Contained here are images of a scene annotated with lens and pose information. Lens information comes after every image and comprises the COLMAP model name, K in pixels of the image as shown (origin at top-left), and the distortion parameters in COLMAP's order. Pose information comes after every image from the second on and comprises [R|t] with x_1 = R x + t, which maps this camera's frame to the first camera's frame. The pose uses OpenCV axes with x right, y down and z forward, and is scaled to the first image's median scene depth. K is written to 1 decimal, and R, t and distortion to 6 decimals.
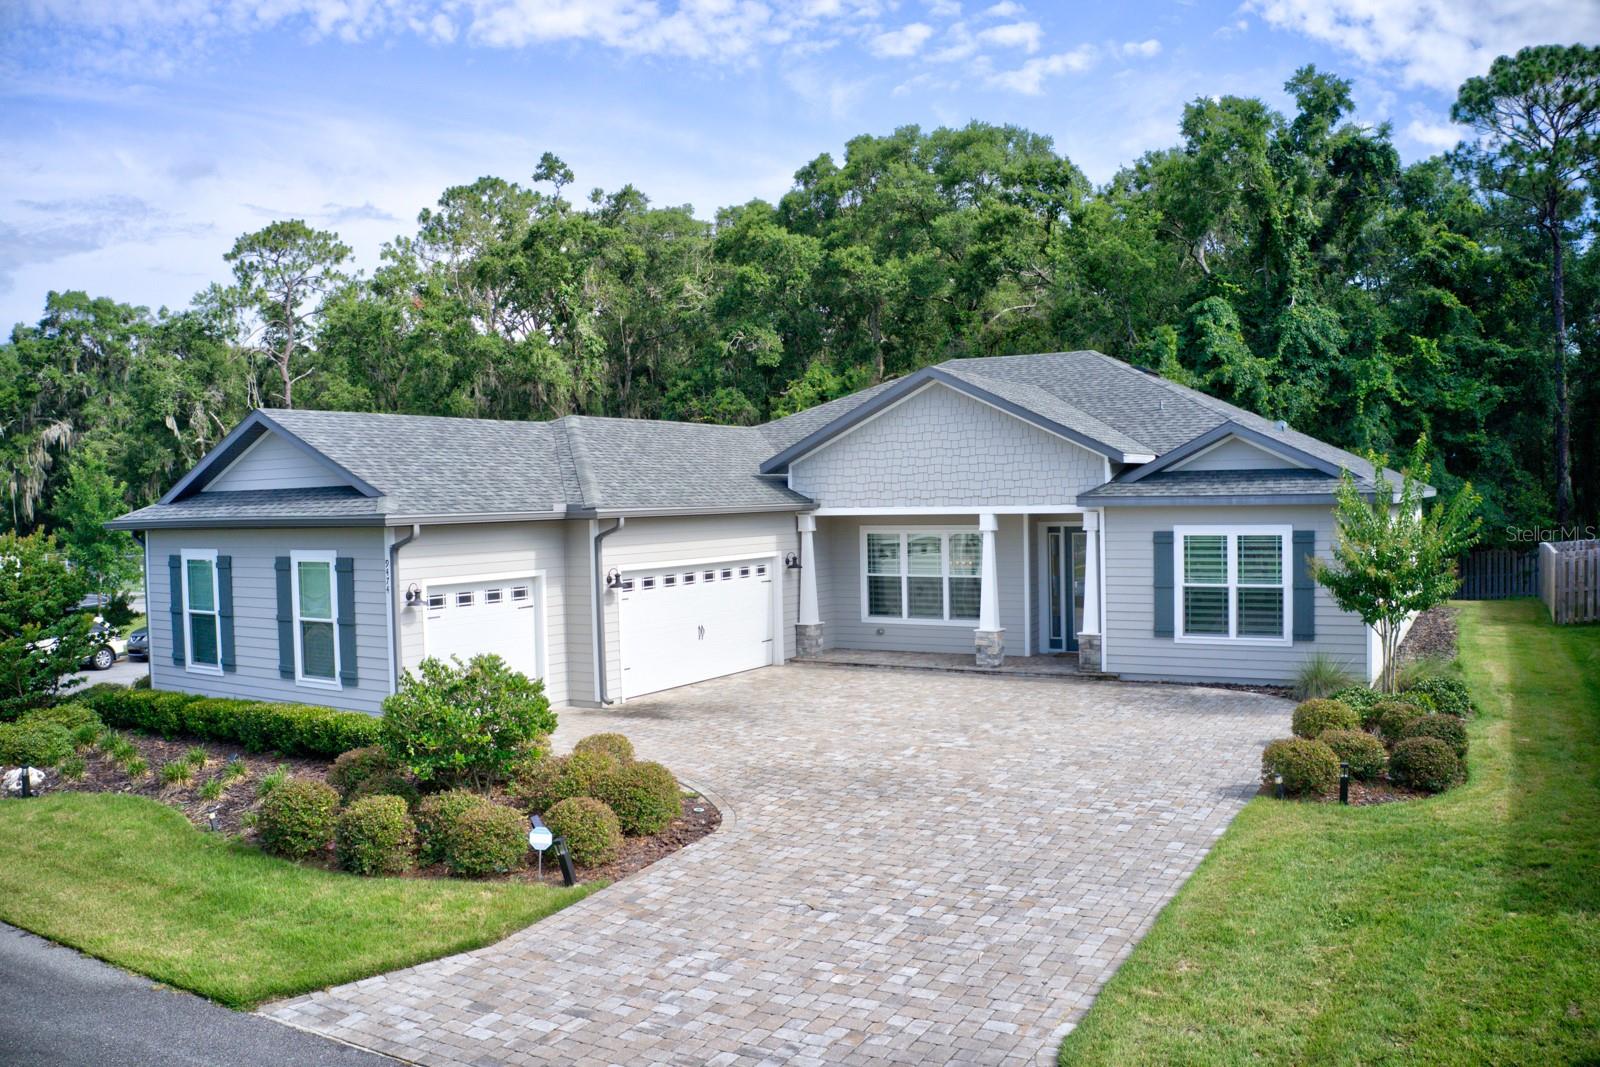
lens RADIAL K [[1258.3, 0, 800.0], [0, 1258.3, 533.5], [0, 0, 1]] dist [-0.195968, 0.021065]
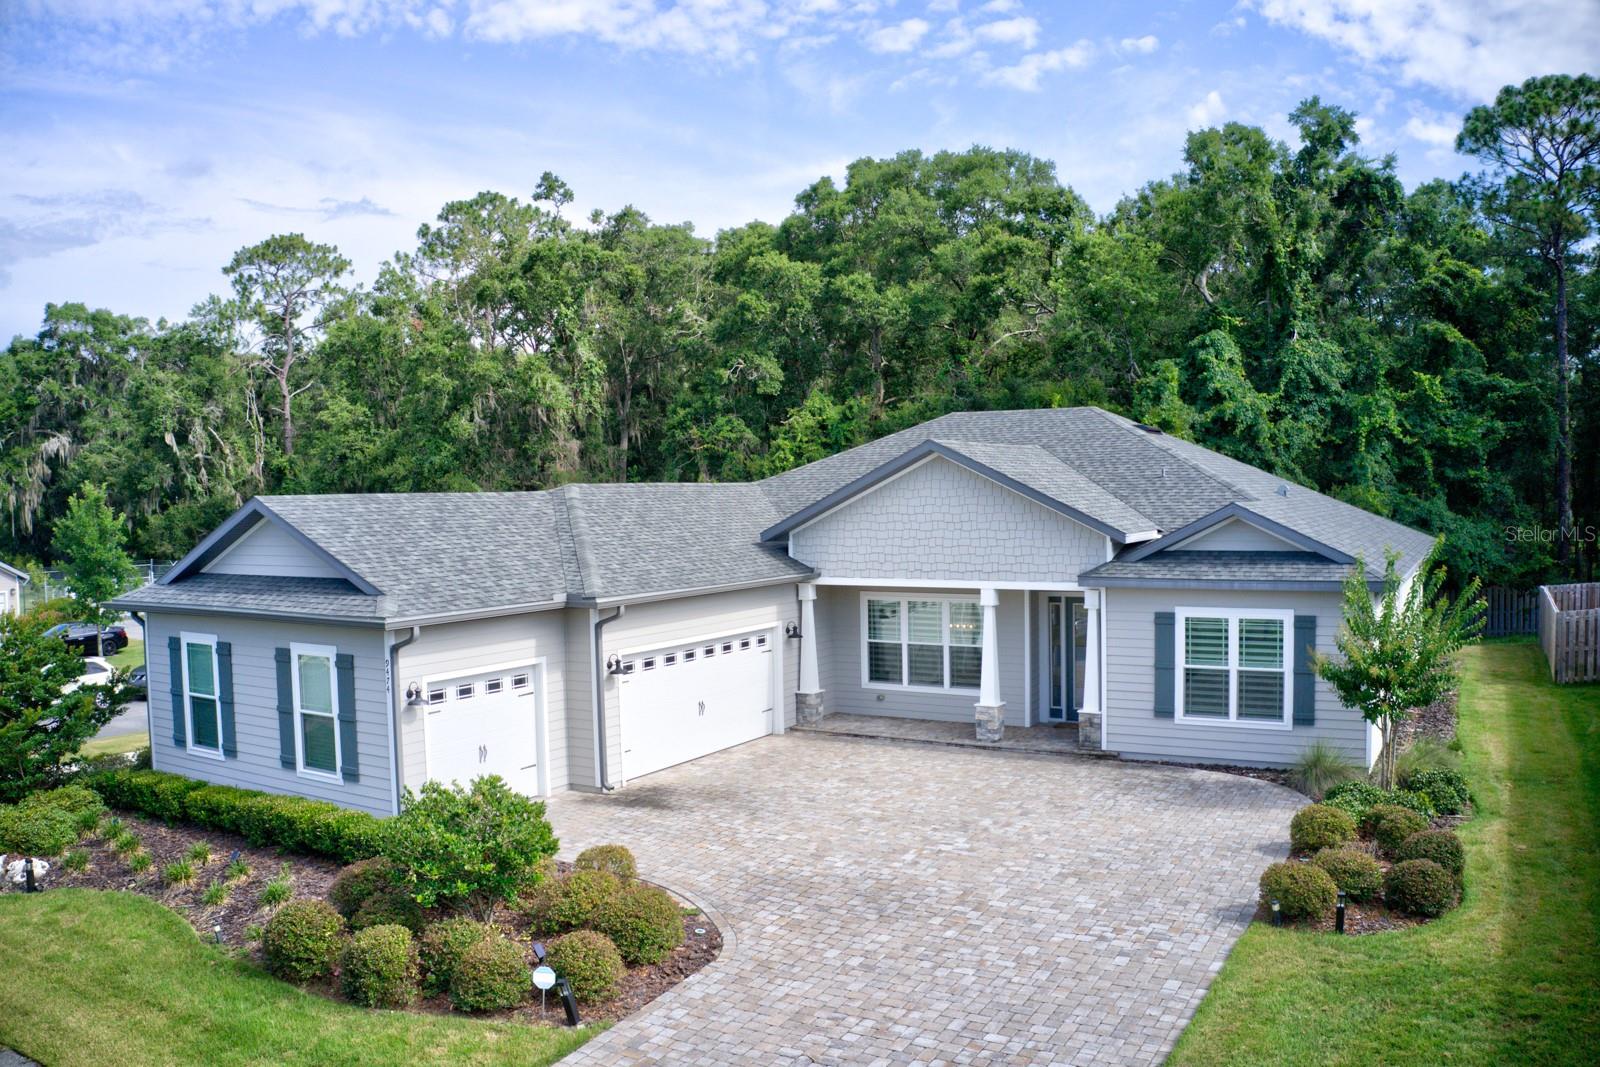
lens RADIAL K [[1258.3, 0, 800.0], [0, 1258.3, 533.5], [0, 0, 1]] dist [-0.195968, 0.021065]
pose [[0.999995, 0.003056, 0.000588, -0.001151], [-0.003058, 0.999988, 0.003803, -0.058634], [-0.000576, -0.003804, 0.999993, 0.002850]]
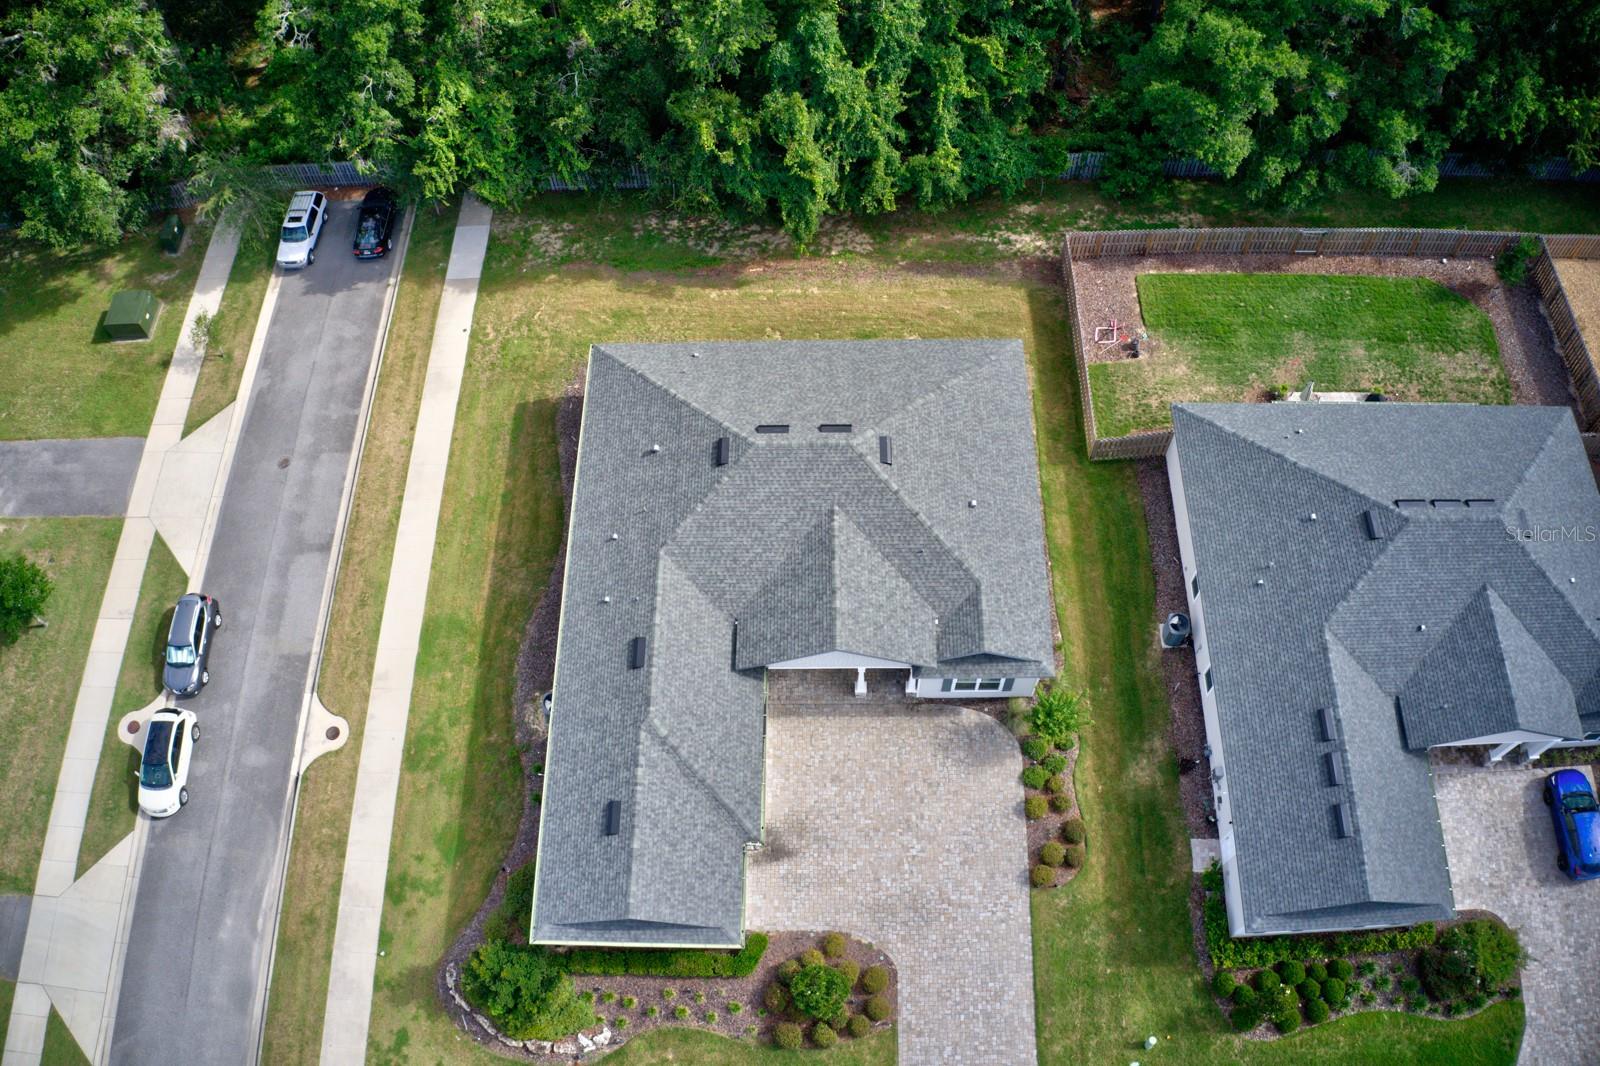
lens RADIAL K [[1258.3, 0, 800.0], [0, 1258.3, 533.0], [0, 0, 1]] dist [-0.195968, 0.021065]
pose [[0.864624, -0.443860, 0.235403, -0.299745], [0.024380, 0.505052, 0.862744, -1.766162], [-0.501828, -0.740210, 0.447502, 0.278347]]
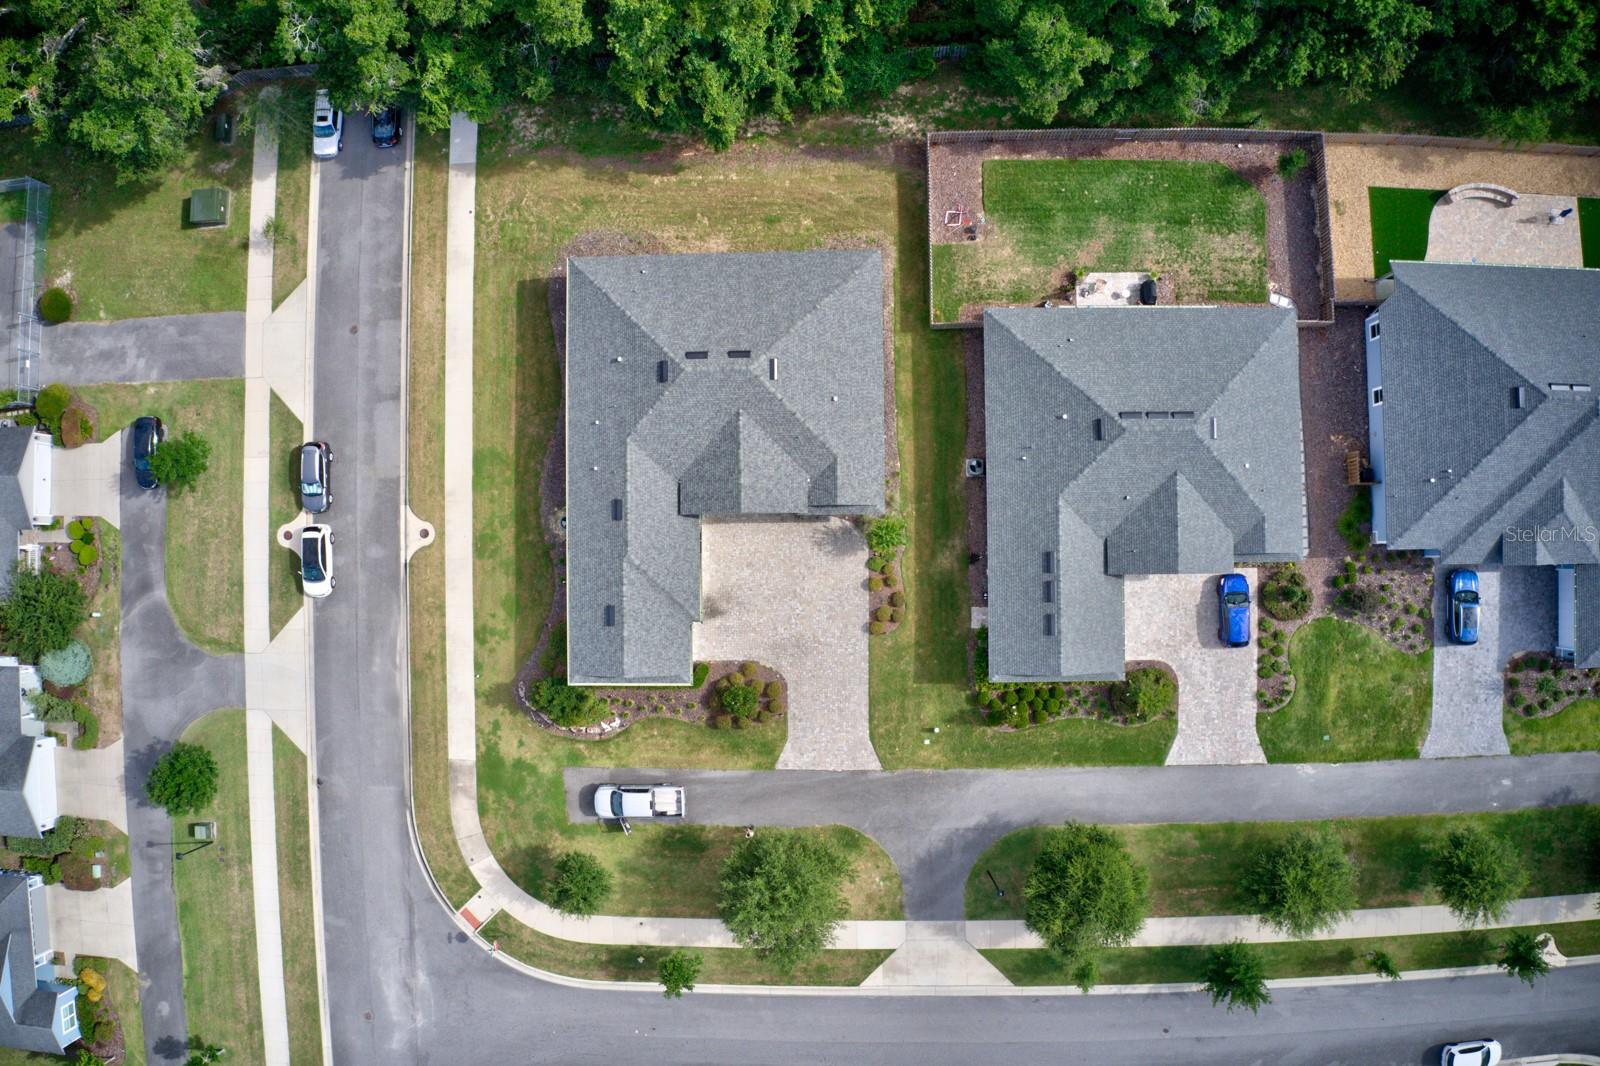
lens RADIAL K [[1258.3, 0, 800.0], [0, 1258.3, 533.0], [0, 0, 1]] dist [-0.195968, 0.021065]
pose [[0.855691, -0.517382, -0.010430, 0.216088], [0.041311, 0.048206, 0.997983, -2.988037], [-0.515836, -0.854396, 0.062623, 0.645791]]
